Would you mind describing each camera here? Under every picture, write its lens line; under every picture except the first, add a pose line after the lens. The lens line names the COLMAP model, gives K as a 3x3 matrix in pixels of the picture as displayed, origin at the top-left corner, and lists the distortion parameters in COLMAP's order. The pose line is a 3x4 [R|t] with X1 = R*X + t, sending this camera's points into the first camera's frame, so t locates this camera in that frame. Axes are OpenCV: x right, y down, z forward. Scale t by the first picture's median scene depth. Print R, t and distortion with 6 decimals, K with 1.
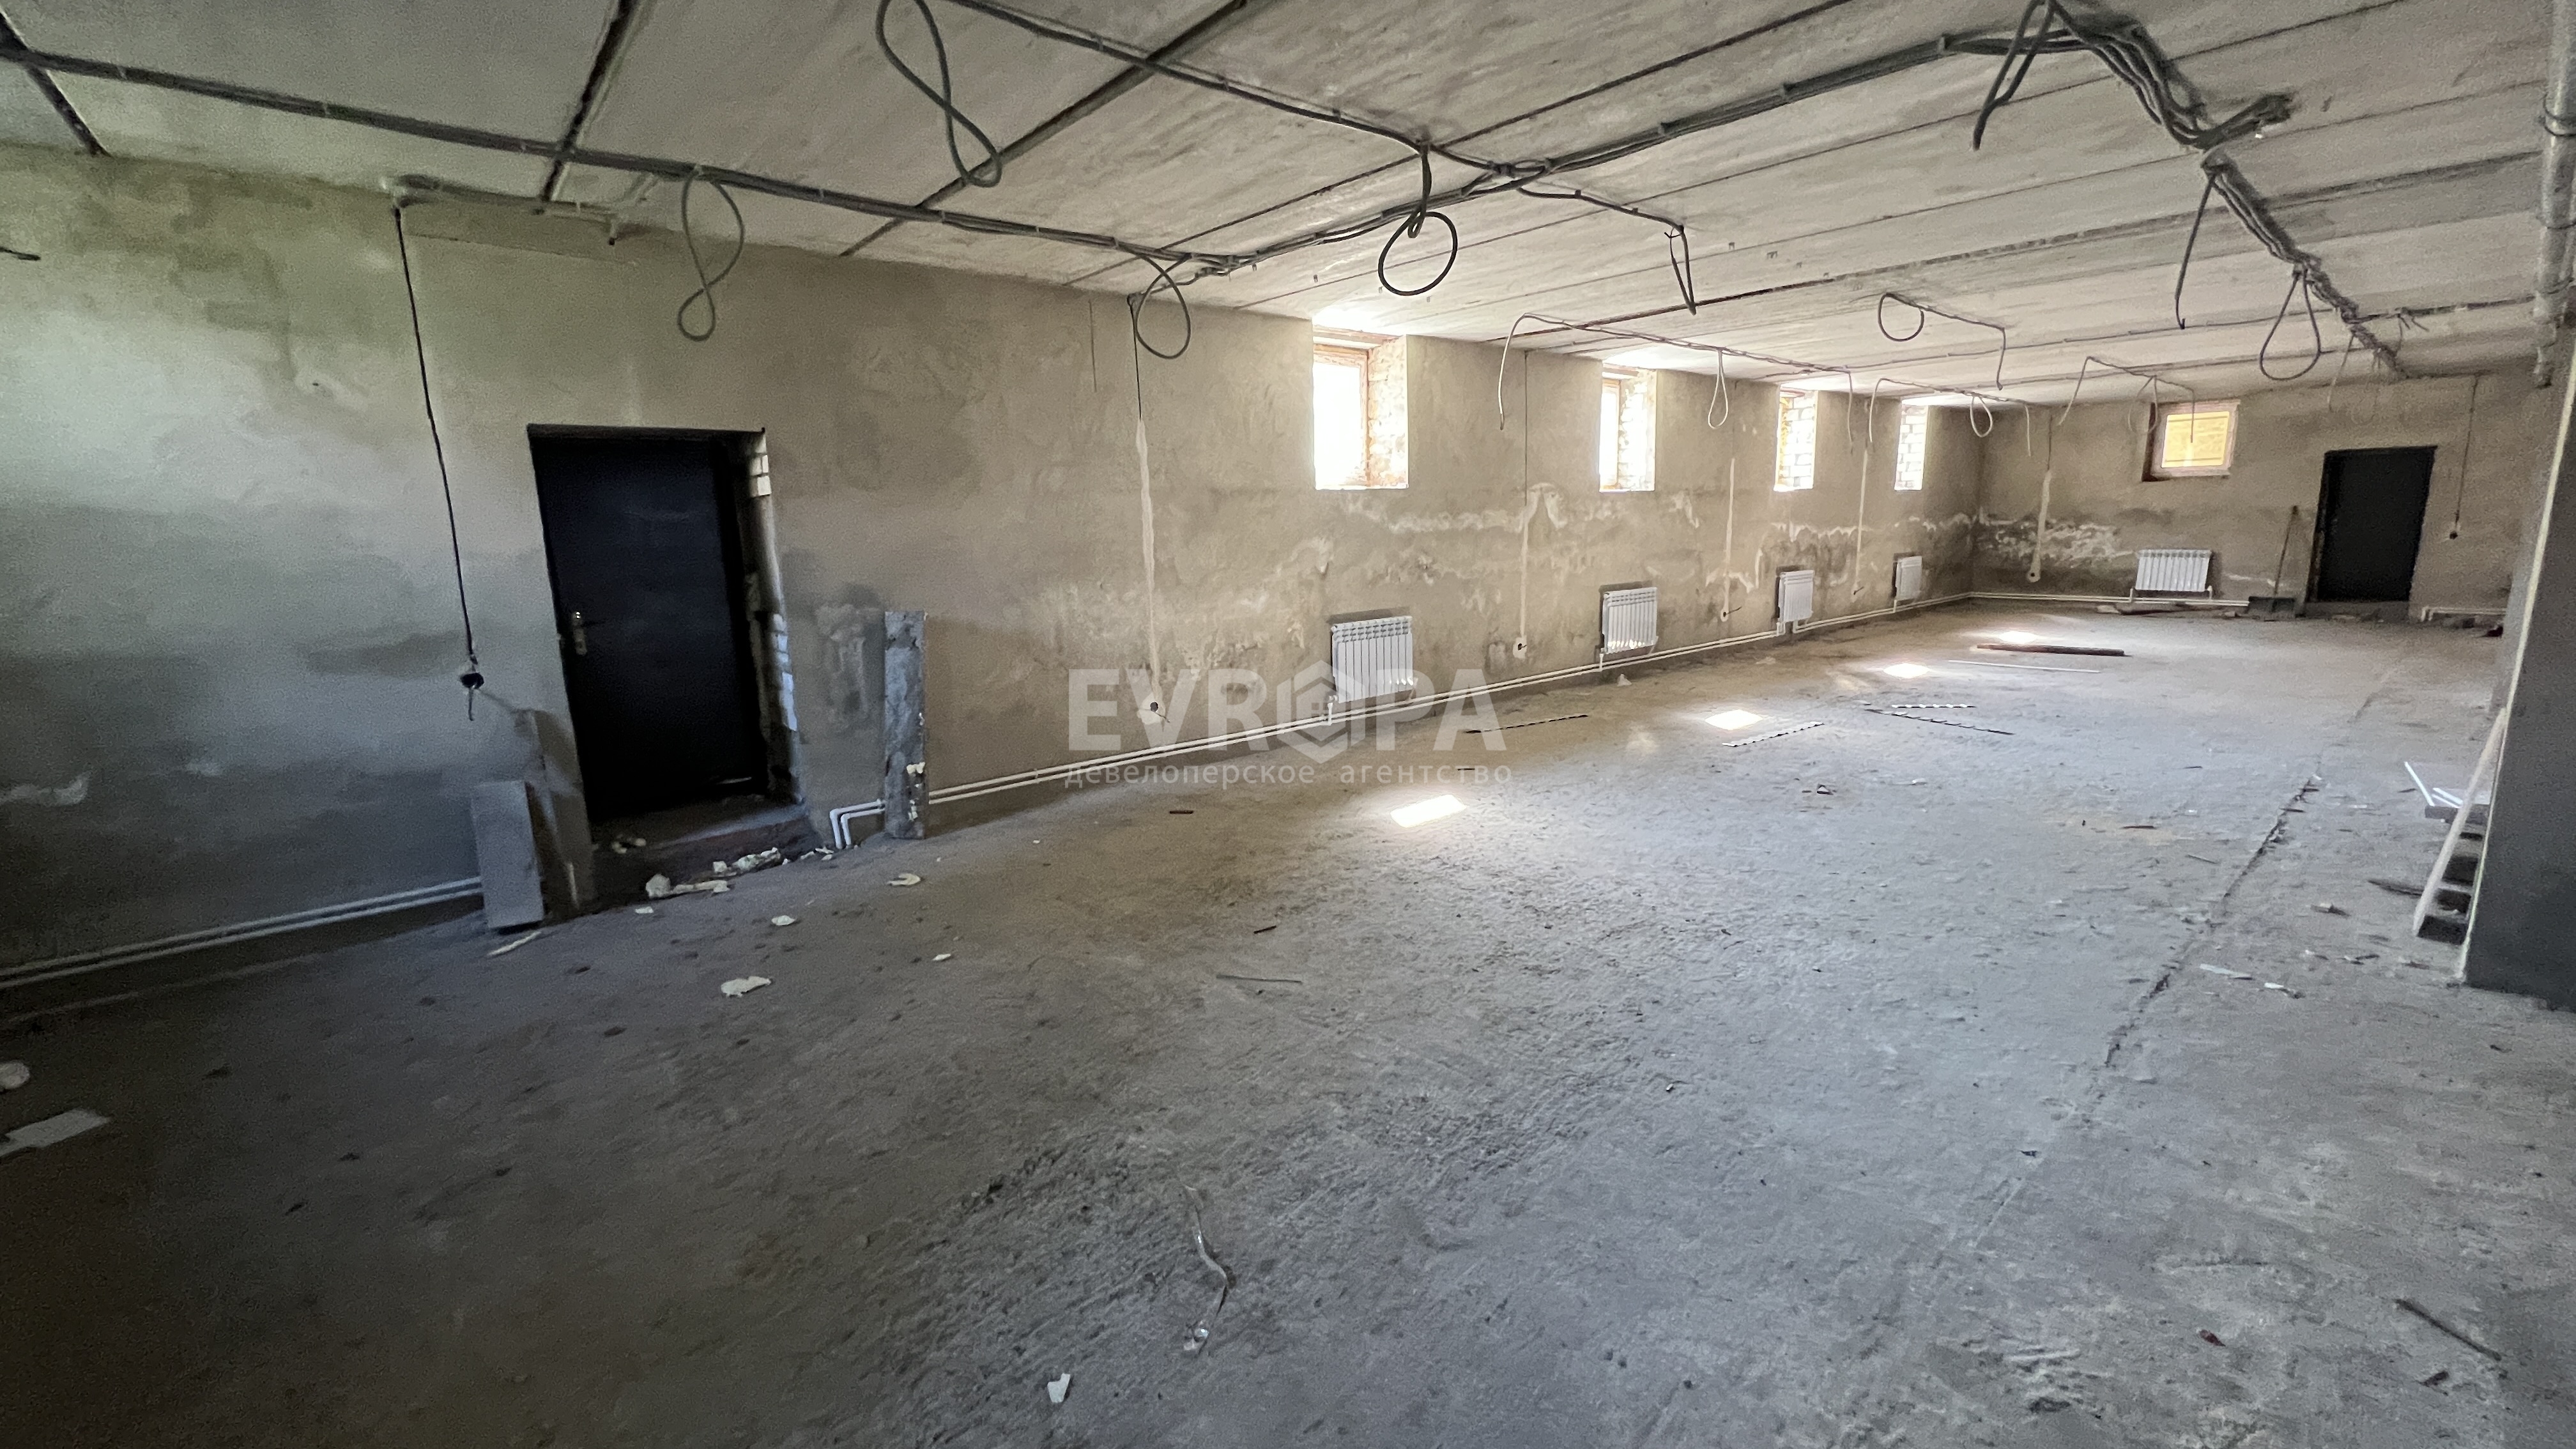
lens RADIAL K [[1028.7, 0, 1291.9], [0, 1028.7, 717.3], [0, 0, 1]] dist [0.001389, 0.000043]
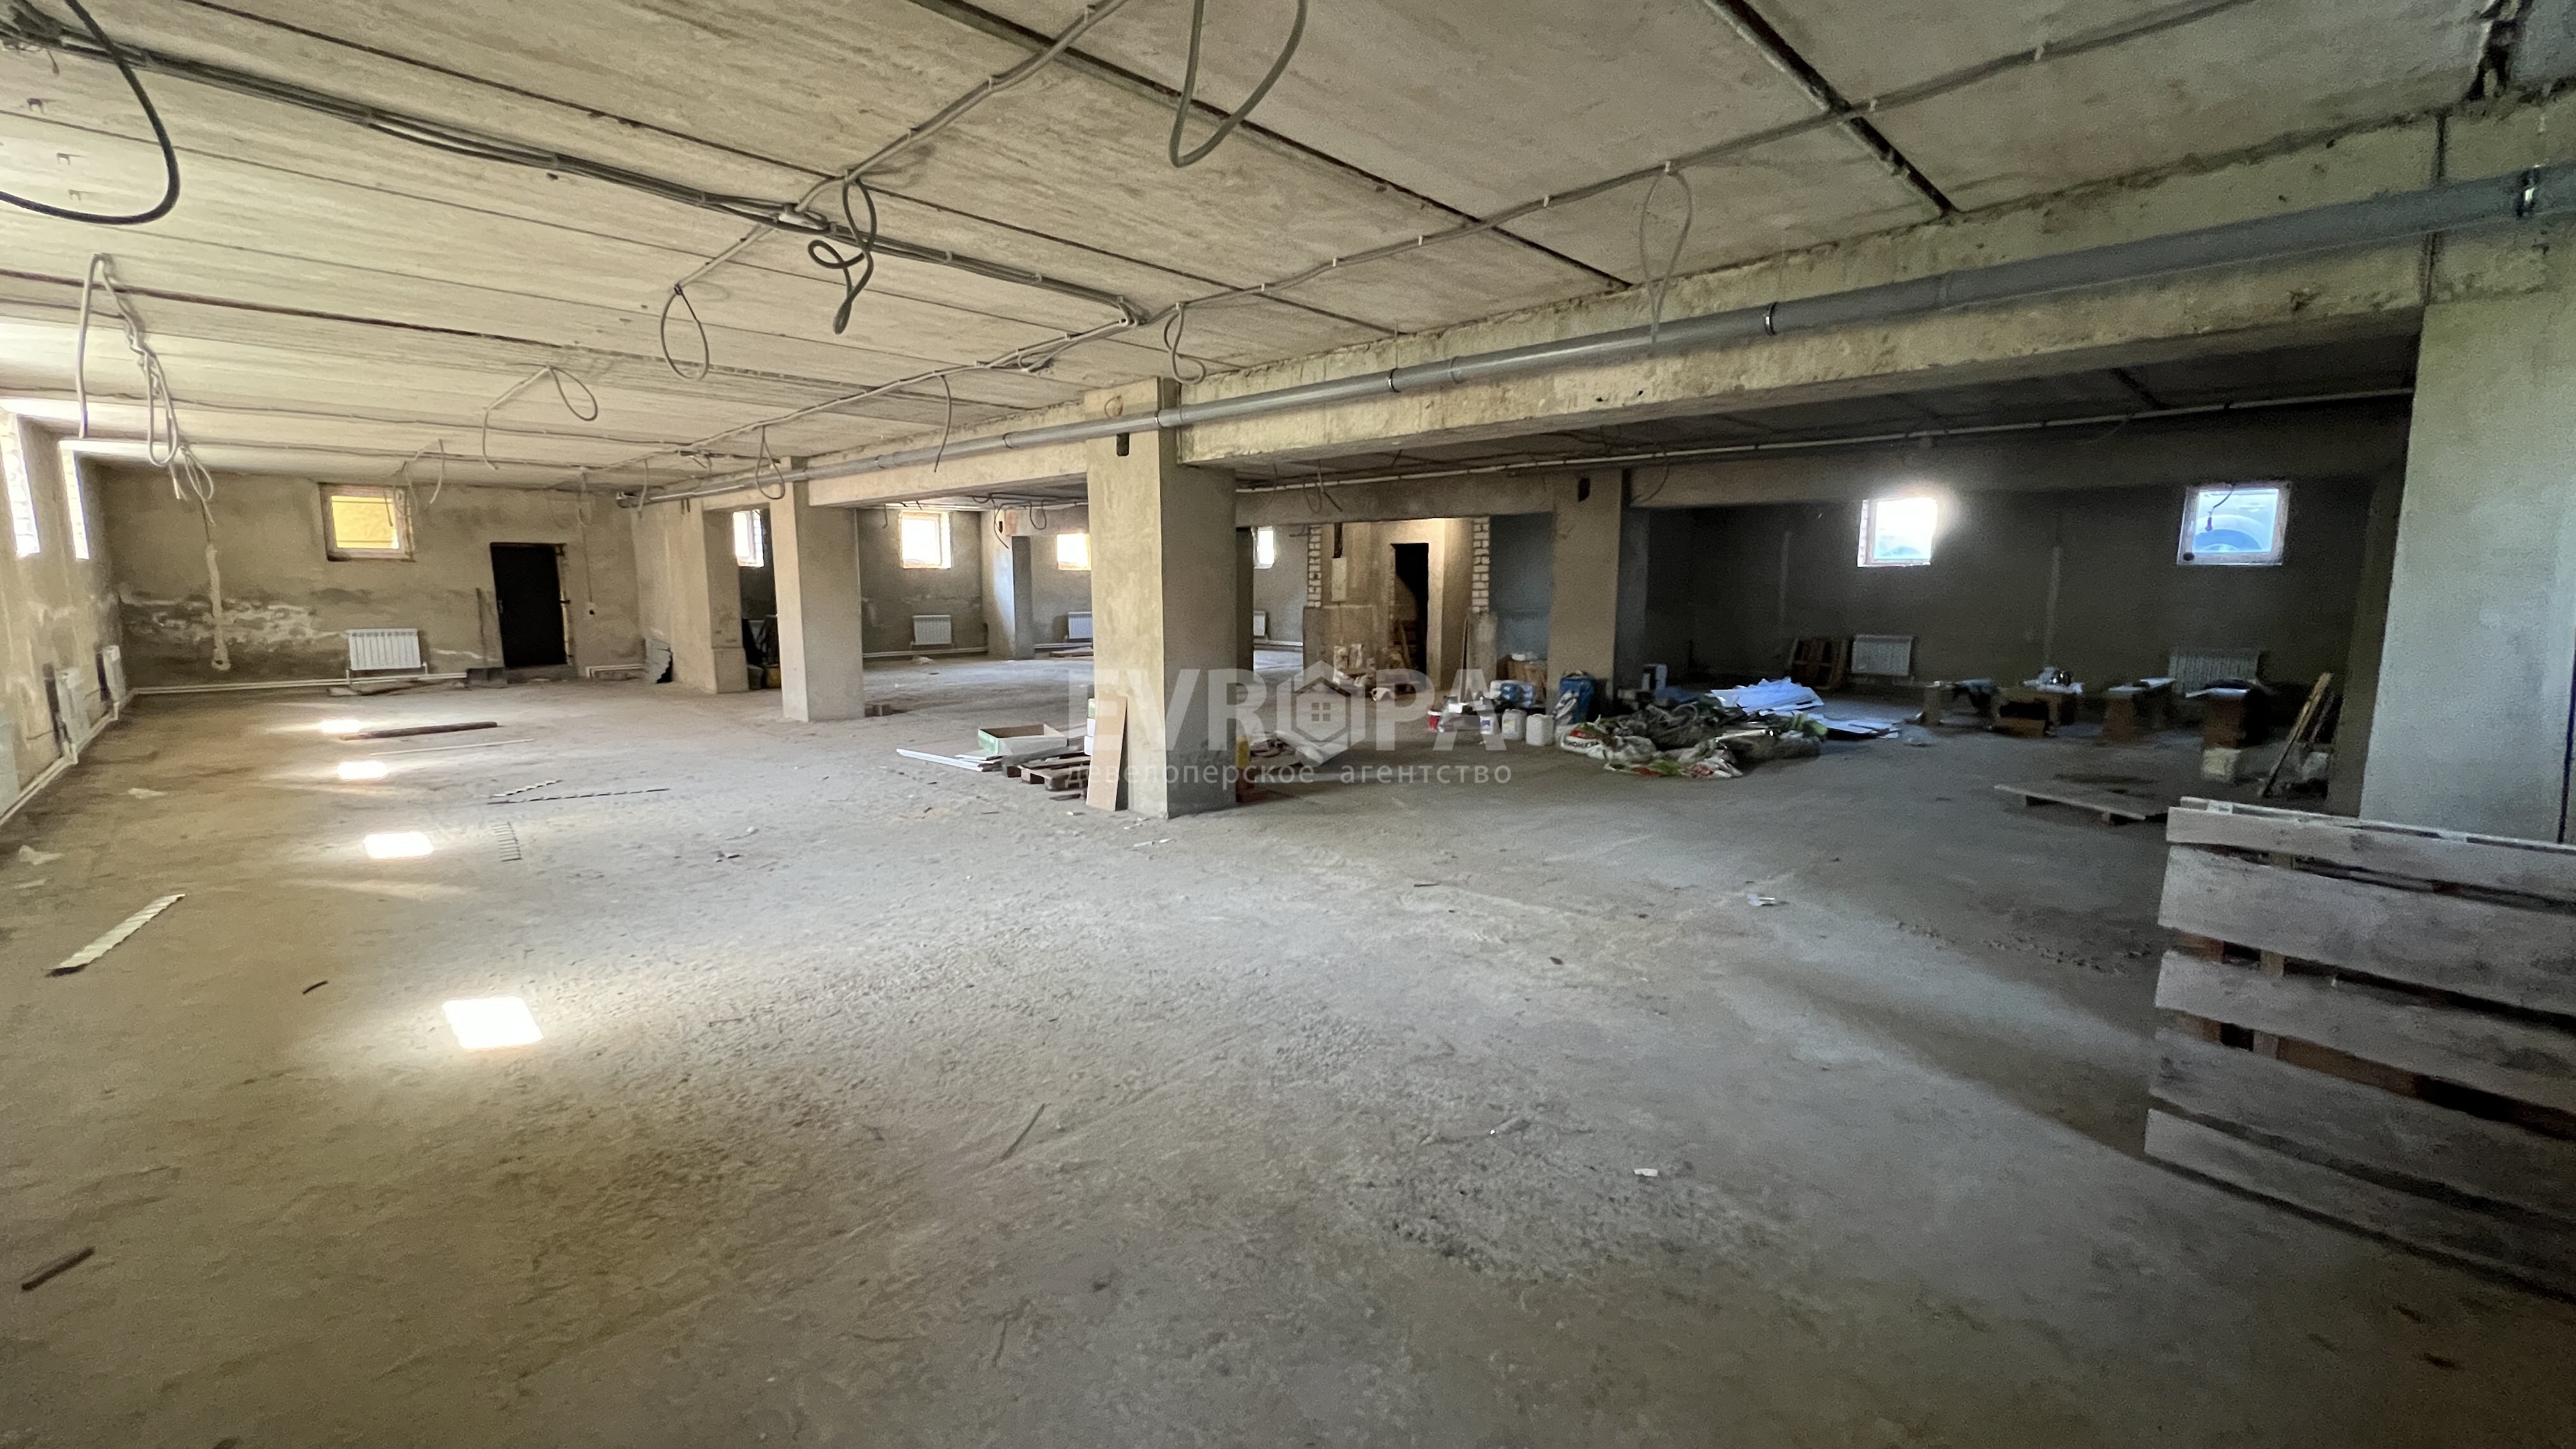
lens RADIAL K [[1040.8, 0, 1255.4], [0, 1040.8, 719.3], [0, 0, 1]] dist [-0.001630, -0.000074]
pose [[-0.052023, -0.109358, 0.992640, -0.595622], [0.186255, 0.975483, 0.117229, -0.095793], [-0.981123, 0.190983, -0.030379, 0.548035]]
